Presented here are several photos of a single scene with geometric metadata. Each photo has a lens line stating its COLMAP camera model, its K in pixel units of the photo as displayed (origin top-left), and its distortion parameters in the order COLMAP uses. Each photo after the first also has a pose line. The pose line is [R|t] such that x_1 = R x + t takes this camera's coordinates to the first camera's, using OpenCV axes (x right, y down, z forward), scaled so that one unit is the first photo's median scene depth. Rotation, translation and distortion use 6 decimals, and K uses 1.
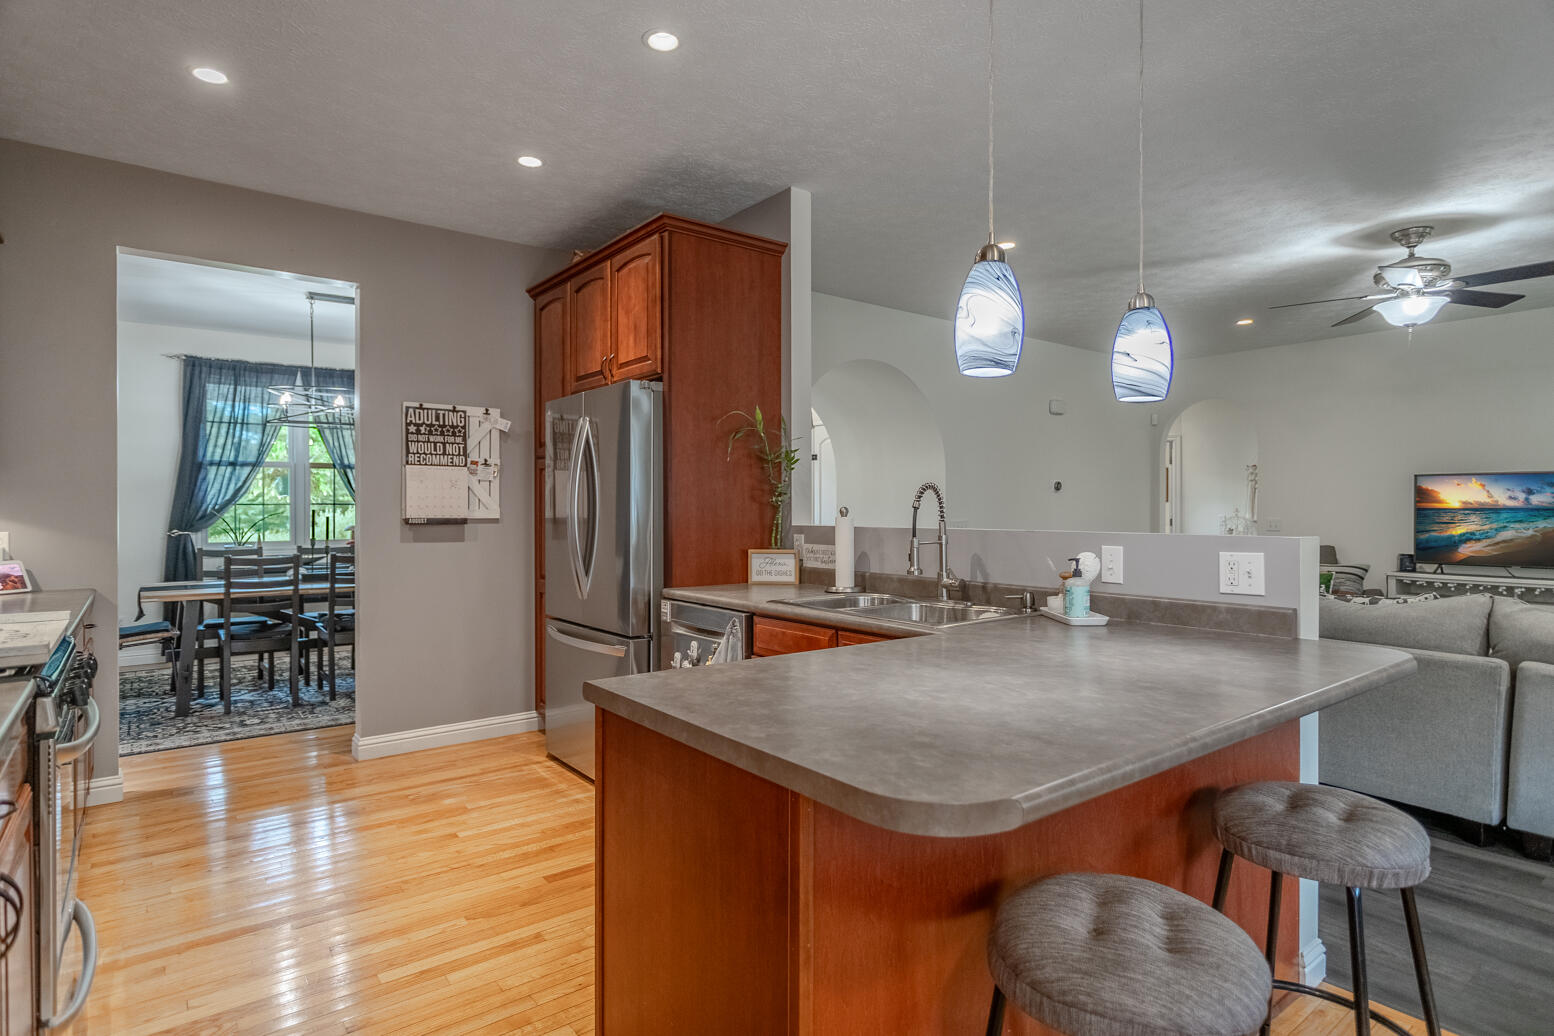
lens RADIAL K [[828.7, 0, 764.7], [0, 828.7, 508.9], [0, 0, 1]] dist [-0.003733, 0.003663]
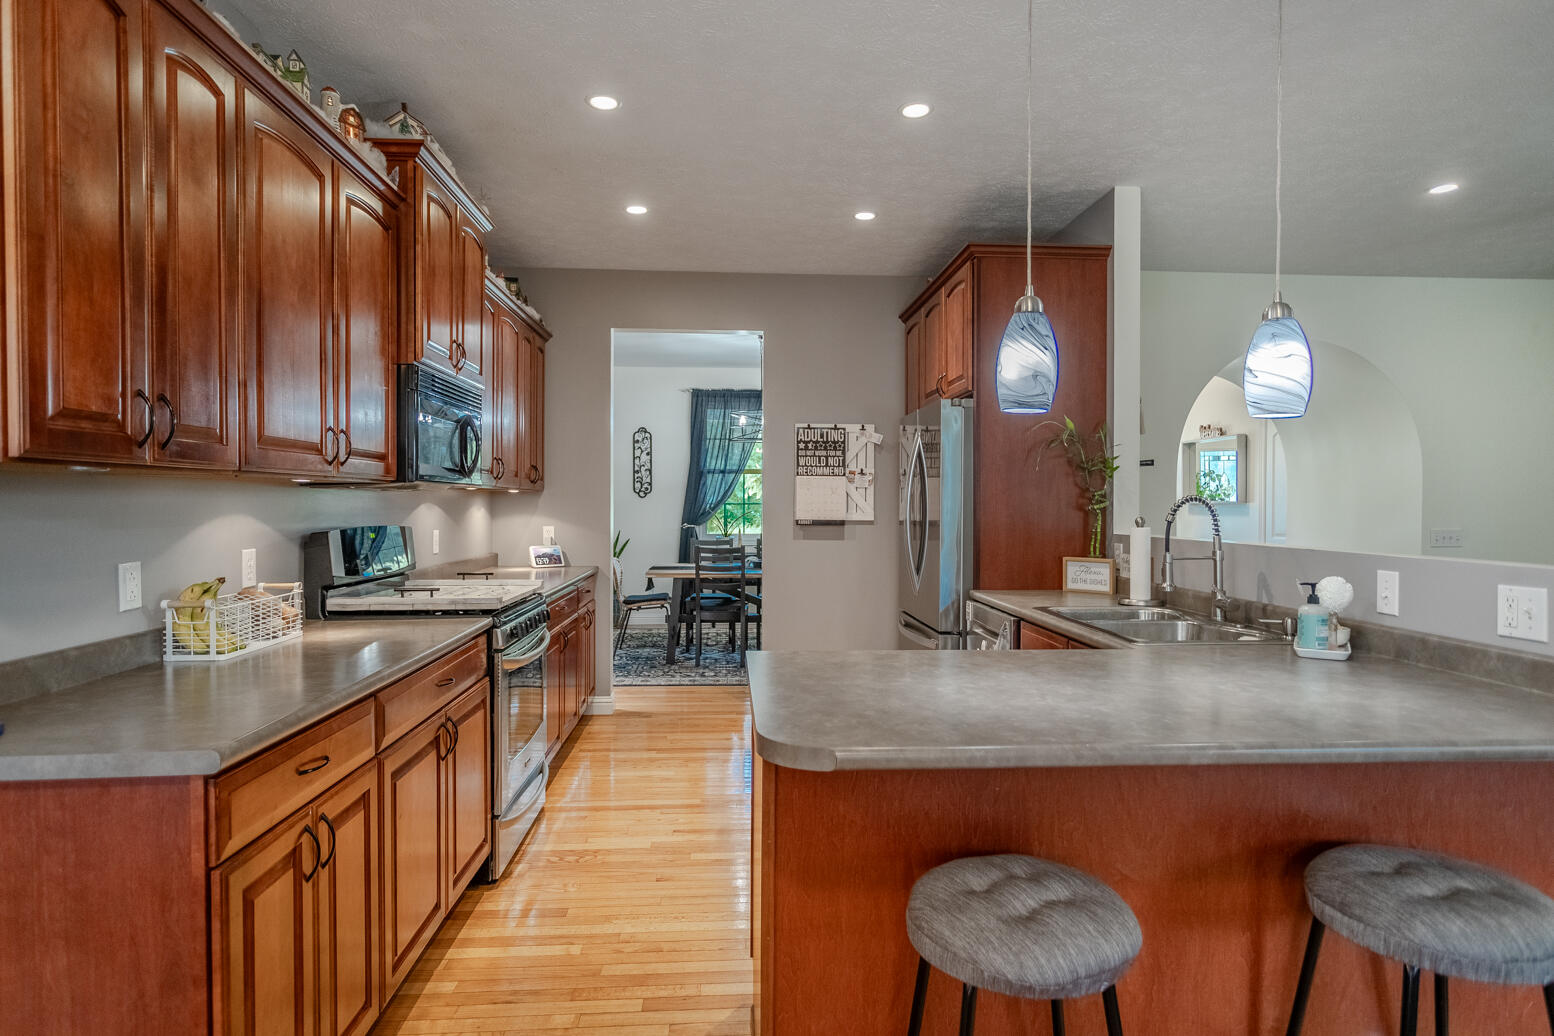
lens RADIAL K [[828.7, 0, 782.8], [0, 828.7, 532.4], [0, 0, 1]] dist [-0.003733, 0.003663]
pose [[0.842401, 0.023679, -0.538331, 0.204413], [-0.004698, 0.999319, 0.036603, -0.014297], [0.538831, -0.028305, 0.841938, -0.038042]]
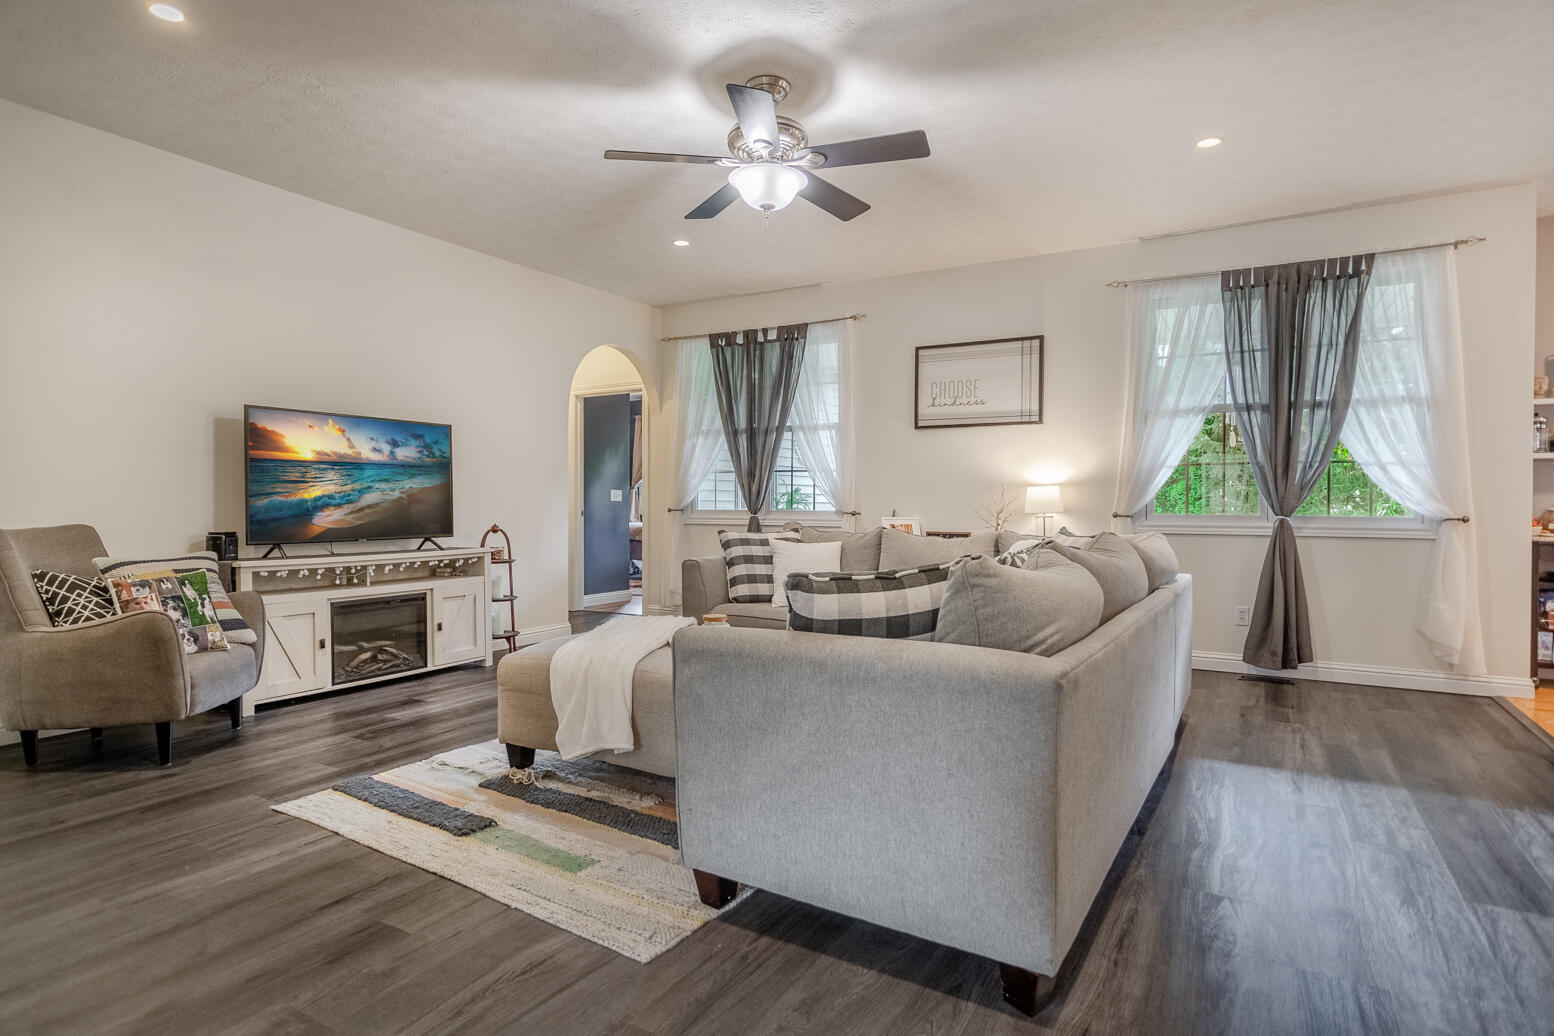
lens RADIAL K [[828.7, 0, 773.4], [0, 828.7, 513.0], [0, 0, 1]] dist [-0.003733, 0.003663]
pose [[-0.390053, -0.010524, 0.920732, 0.063159], [-0.001733, 0.999941, 0.010695, 0.049840], [-0.920791, 0.002576, -0.390049, 1.304447]]
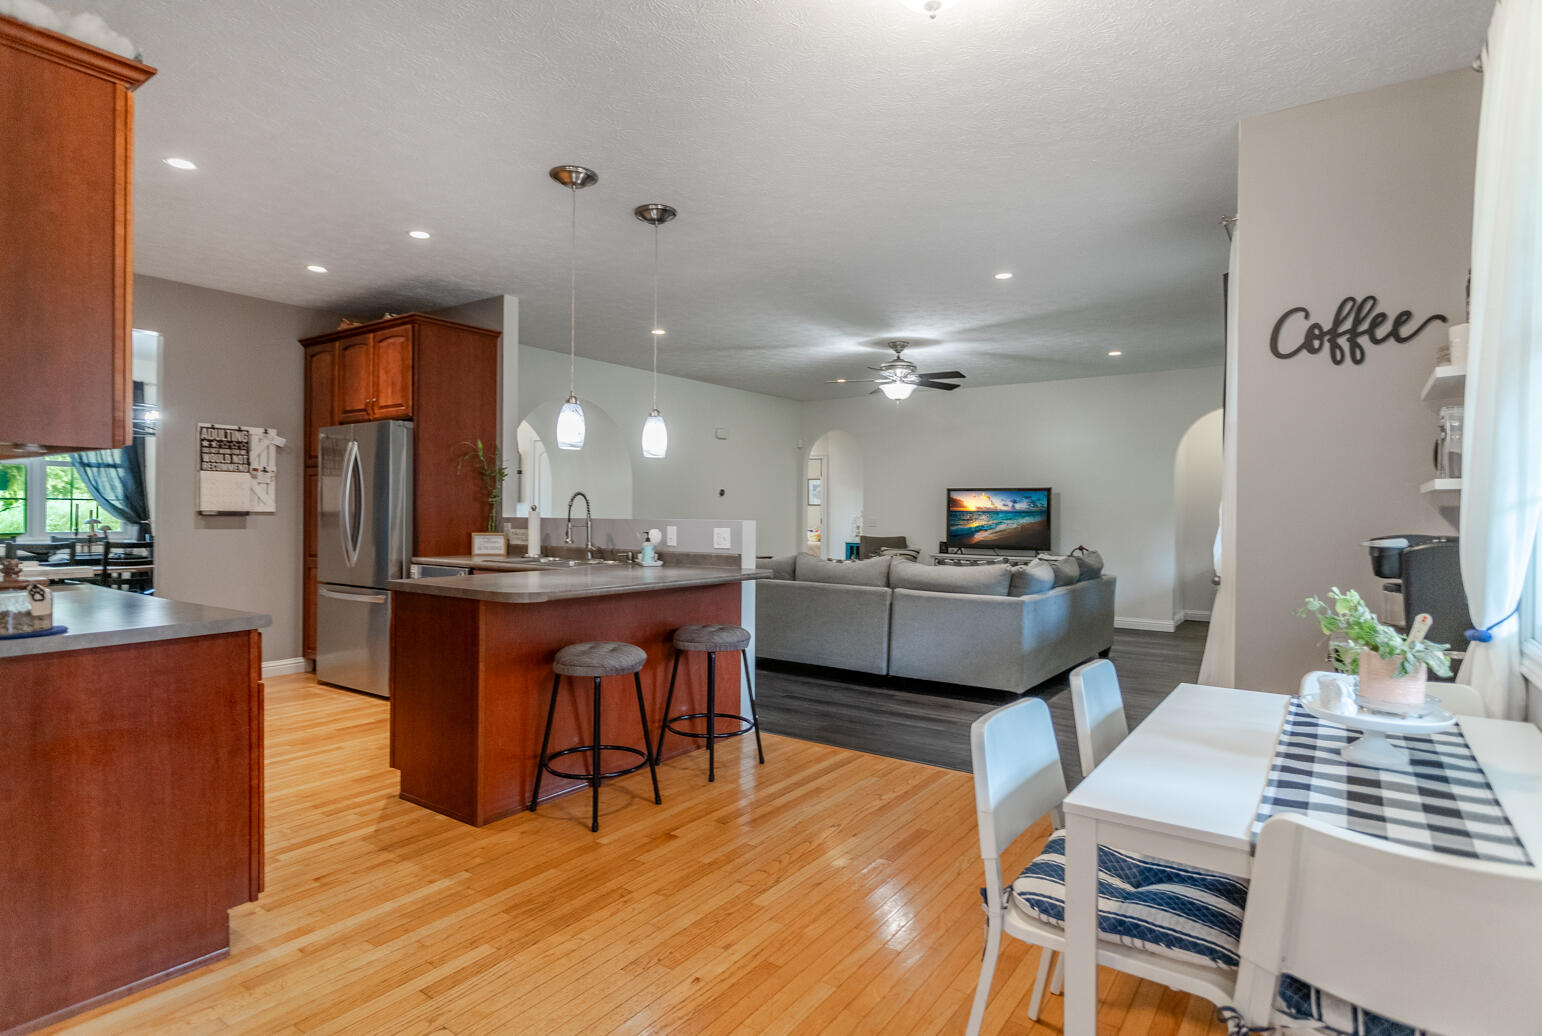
lens RADIAL K [[805.2, 0, 763.9], [0, 805.2, 513.3], [0, 0, 1]] dist [-0.016026, -0.001312]
pose [[0.950667, 0.006810, 0.310139, 0.027182], [-0.007819, 0.999967, 0.002011, 0.005265], [-0.310115, -0.004337, 0.950689, -0.484721]]
